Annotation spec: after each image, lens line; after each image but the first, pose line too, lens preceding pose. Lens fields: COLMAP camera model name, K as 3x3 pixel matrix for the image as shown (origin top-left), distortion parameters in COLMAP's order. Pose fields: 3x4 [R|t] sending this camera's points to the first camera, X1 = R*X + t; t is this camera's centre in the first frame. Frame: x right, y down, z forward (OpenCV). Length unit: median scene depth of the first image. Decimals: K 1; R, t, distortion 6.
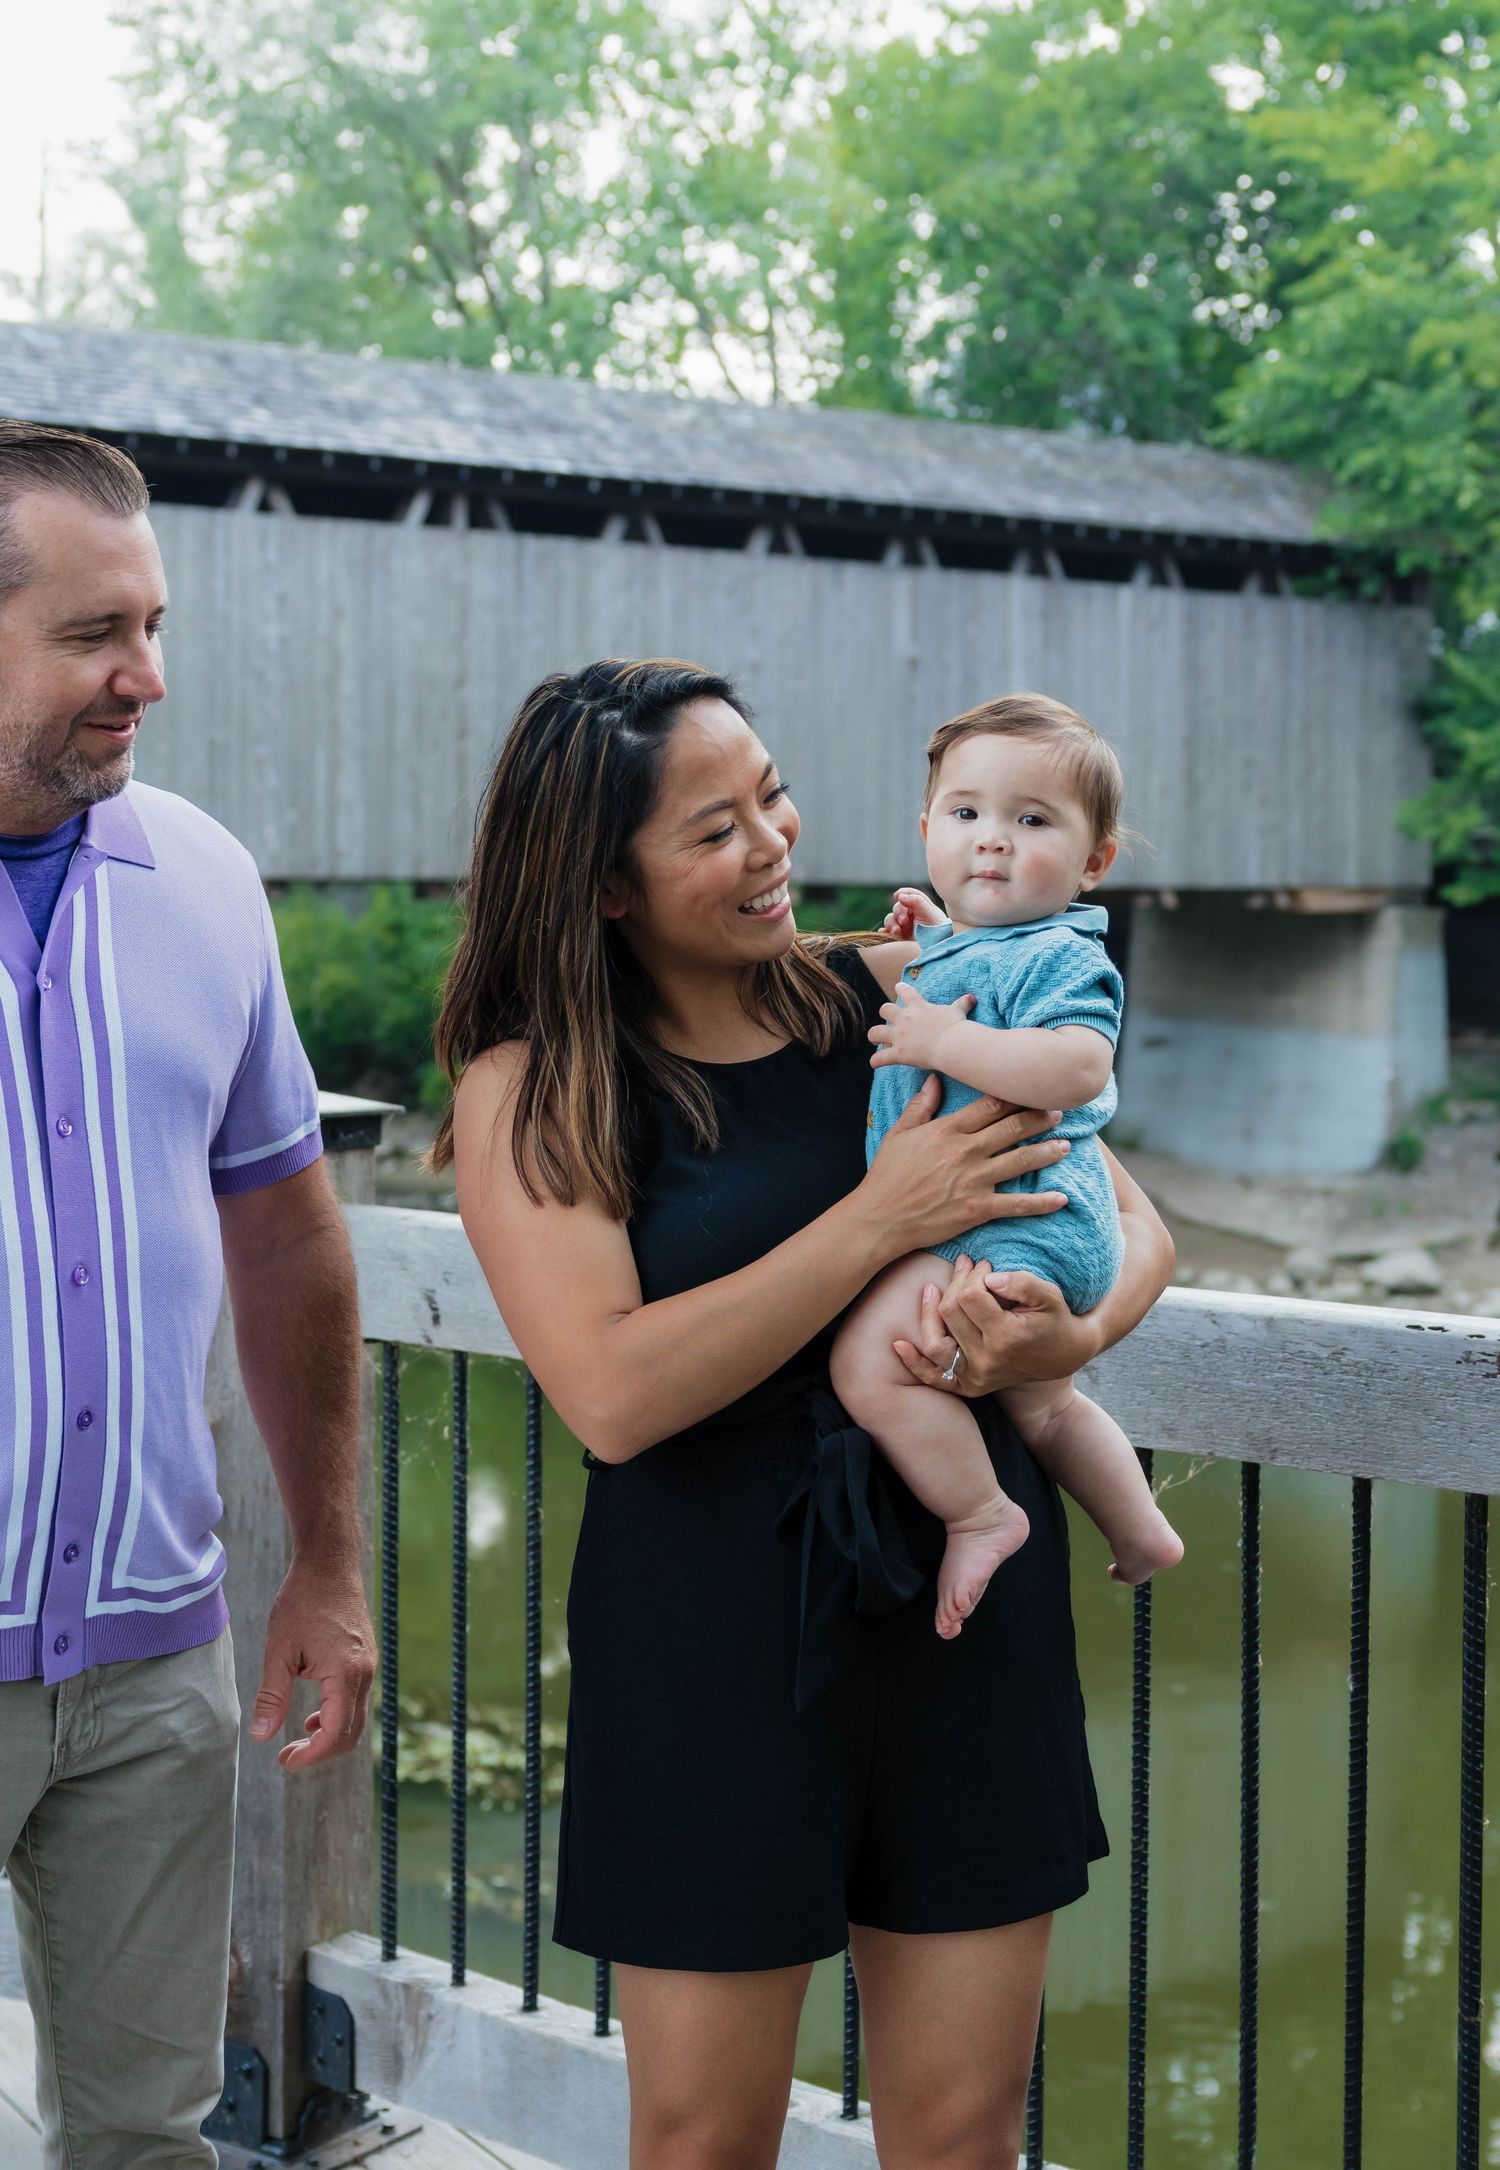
lens RADIAL K [[3082.8, 0, 793.1], [0, 3082.8, 995.1], [0, 0, 1]] dist [-0.030507, -0.063866]
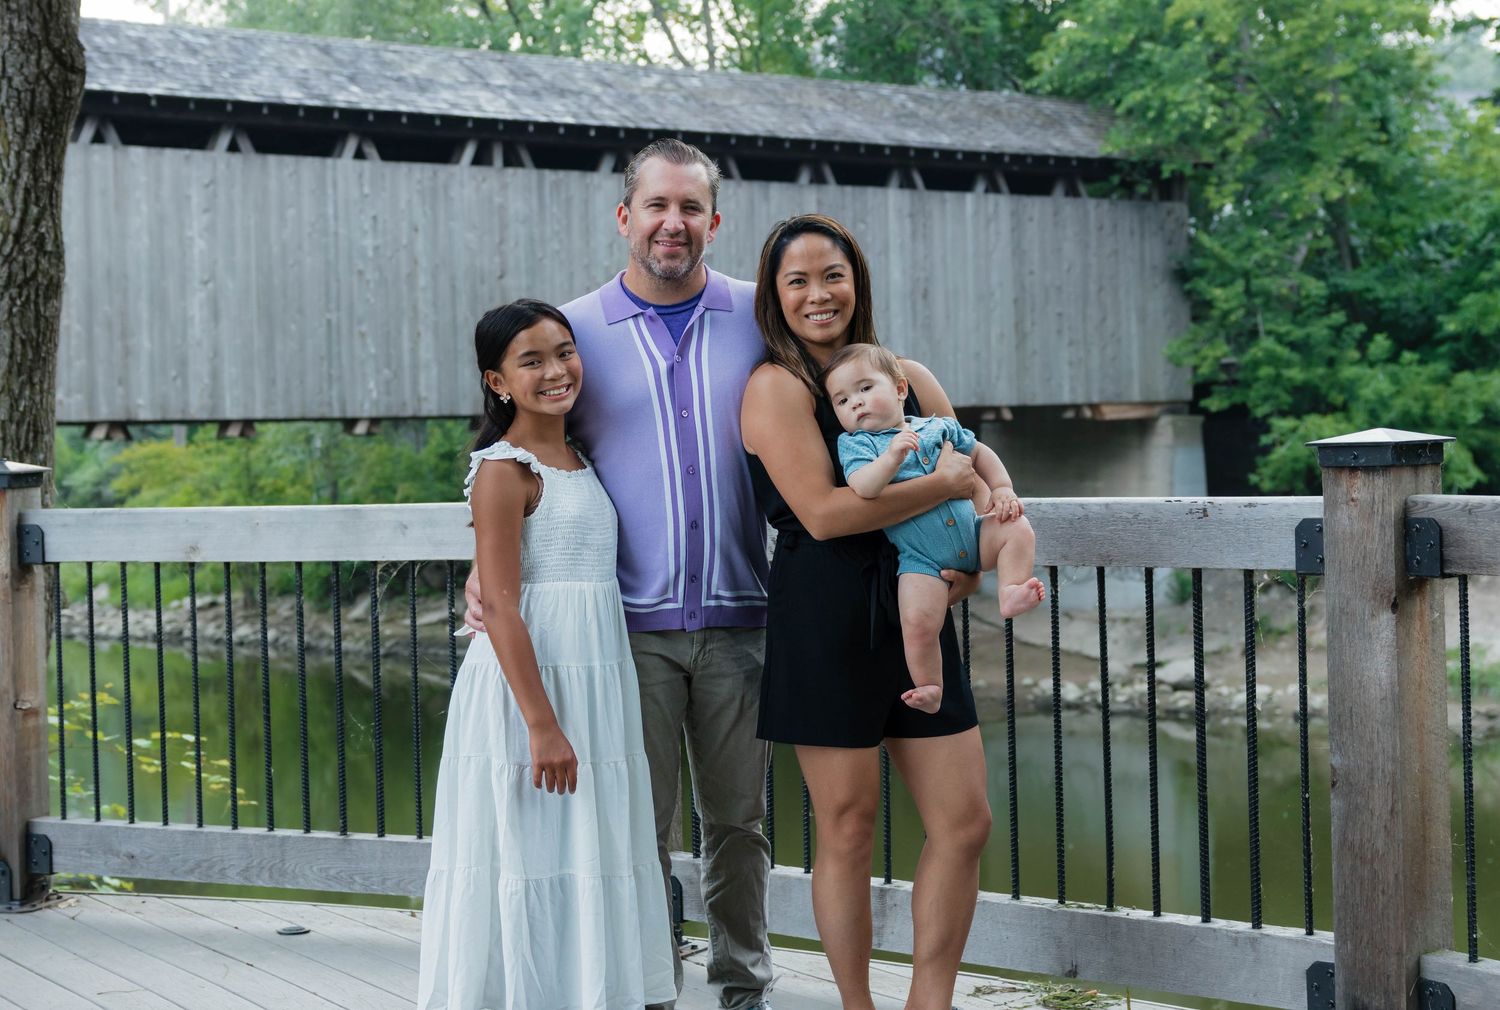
lens RADIAL K [[2410.4, 0, 750.0], [0, 2410.4, 505.0], [0, 0, 1]] dist [-0.001724, 0.049698]
pose [[0.999283, -0.032626, 0.019204, -0.018043], [0.032755, 0.999443, -0.006402, 0.013688], [-0.018985, 0.007026, 0.999795, -0.099099]]
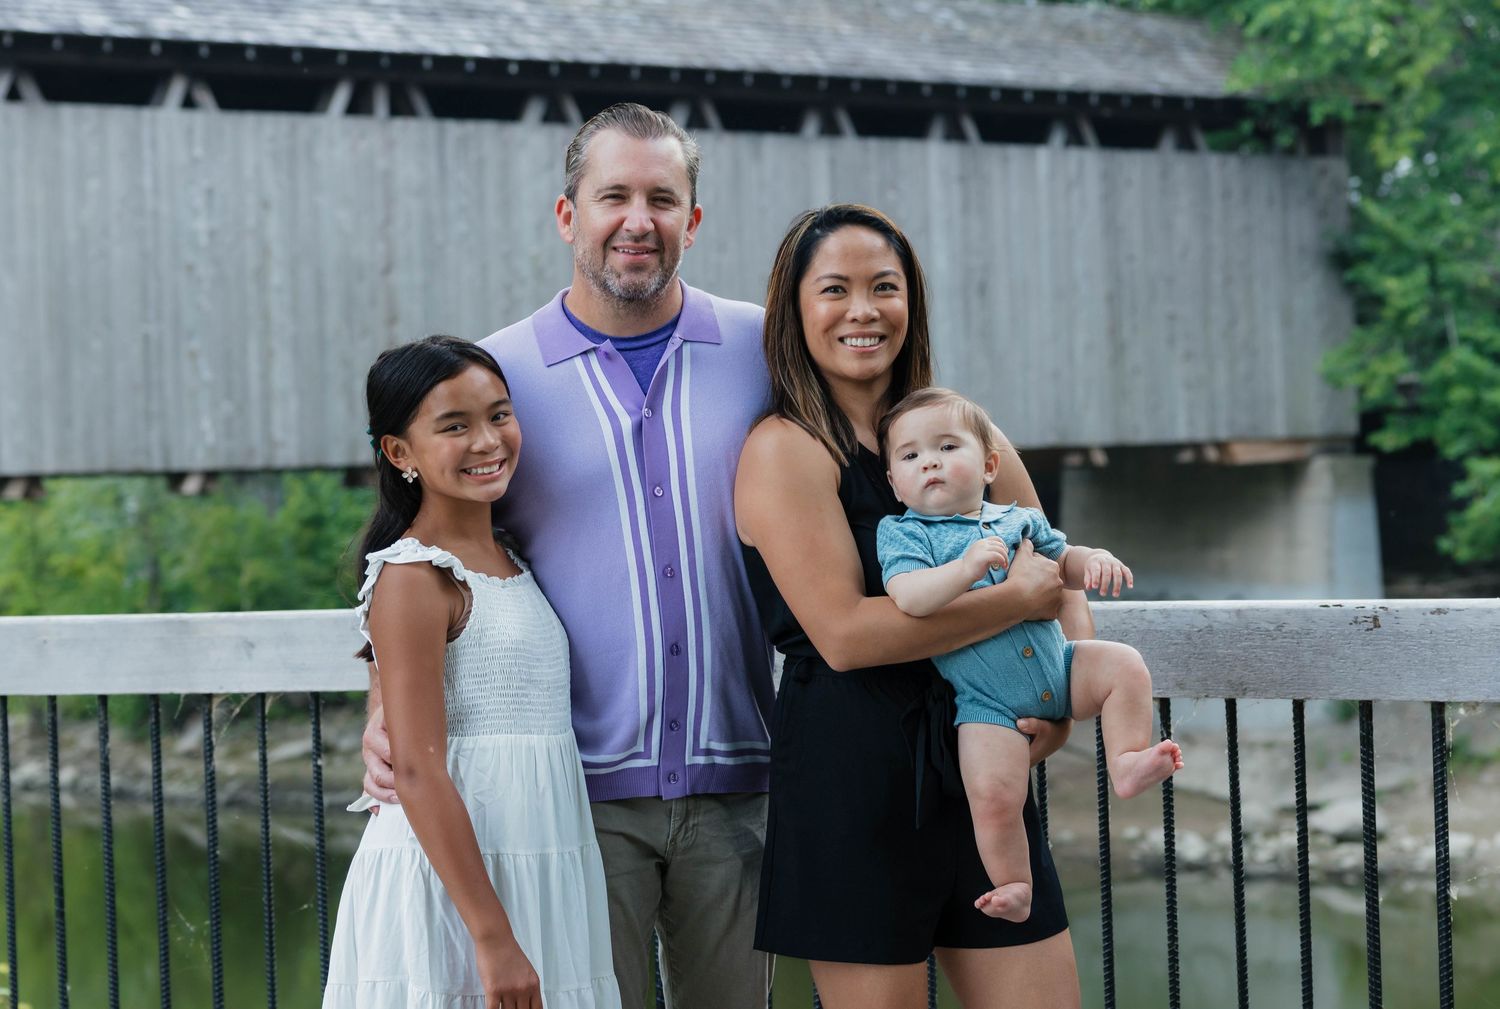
lens RADIAL K [[3411.0, 0, 750.0], [0, 3411.0, 504.5], [0, 0, 1]] dist [-0.070810, 0.119858]
pose [[0.998862, -0.041099, 0.024218, -0.018987], [0.041782, 0.998723, -0.028400, 0.011214], [-0.023020, 0.029380, 0.999303, -0.104951]]
